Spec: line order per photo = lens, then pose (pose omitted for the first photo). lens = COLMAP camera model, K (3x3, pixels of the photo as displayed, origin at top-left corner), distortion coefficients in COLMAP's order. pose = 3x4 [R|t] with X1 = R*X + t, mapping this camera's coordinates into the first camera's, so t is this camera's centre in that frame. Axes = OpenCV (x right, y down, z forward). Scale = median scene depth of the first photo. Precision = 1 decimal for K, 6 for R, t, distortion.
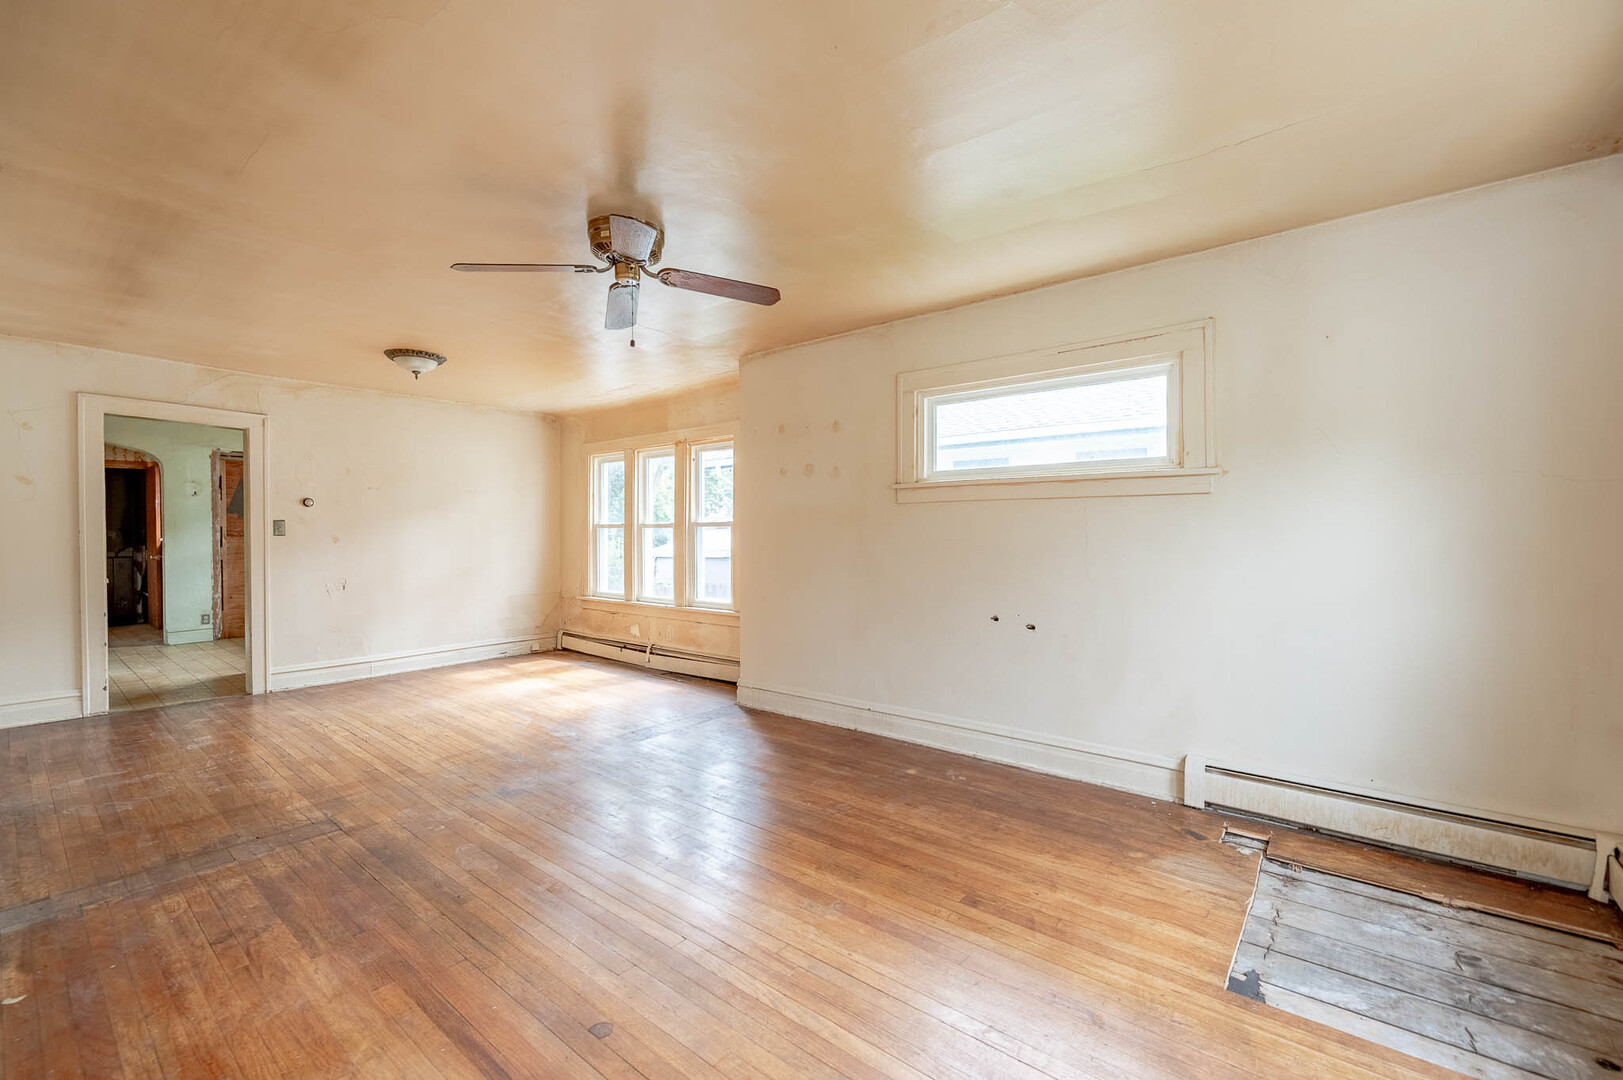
lens RADIAL K [[640.4, 0, 770.9], [0, 640.4, 530.5], [0, 0, 1]] dist [0.000117, 0.000025]
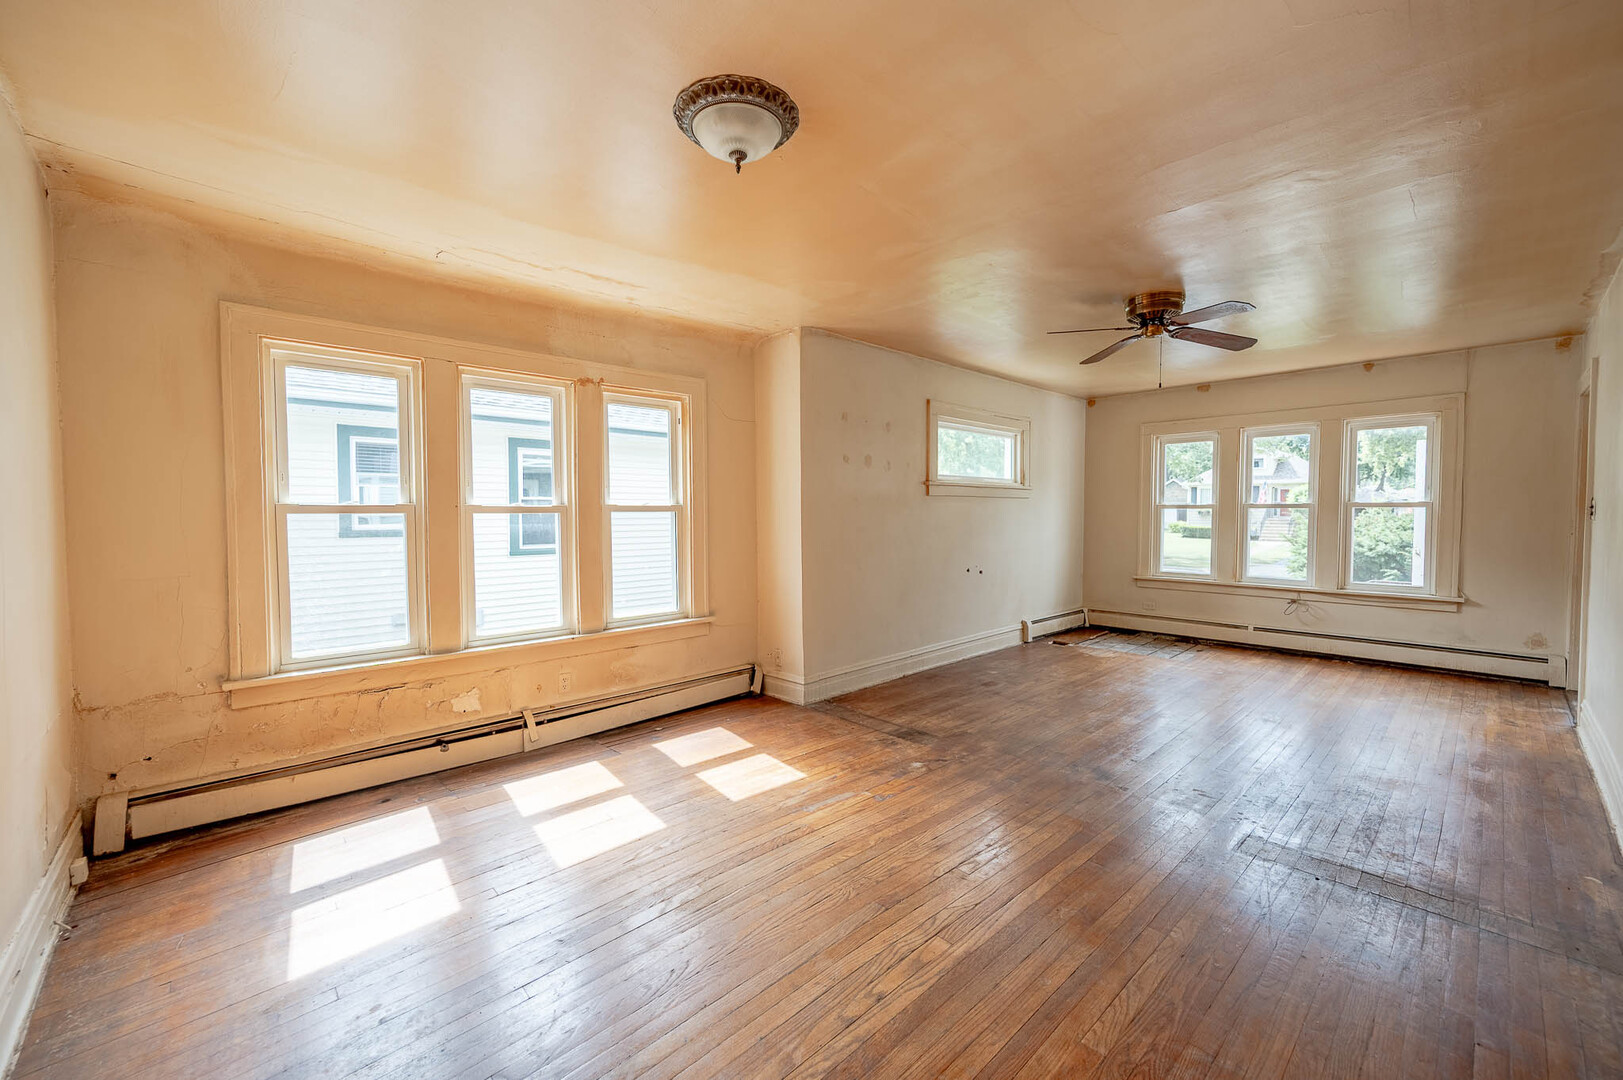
lens RADIAL K [[640.4, 0, 809.8], [0, 640.4, 543.3], [0, 0, 1]] dist [0.000117, 0.000025]
pose [[0.138802, -0.044056, 0.989340, -0.786938], [0.004312, 0.999027, 0.043883, -0.001682], [-0.990311, -0.001825, 0.138857, 0.712263]]
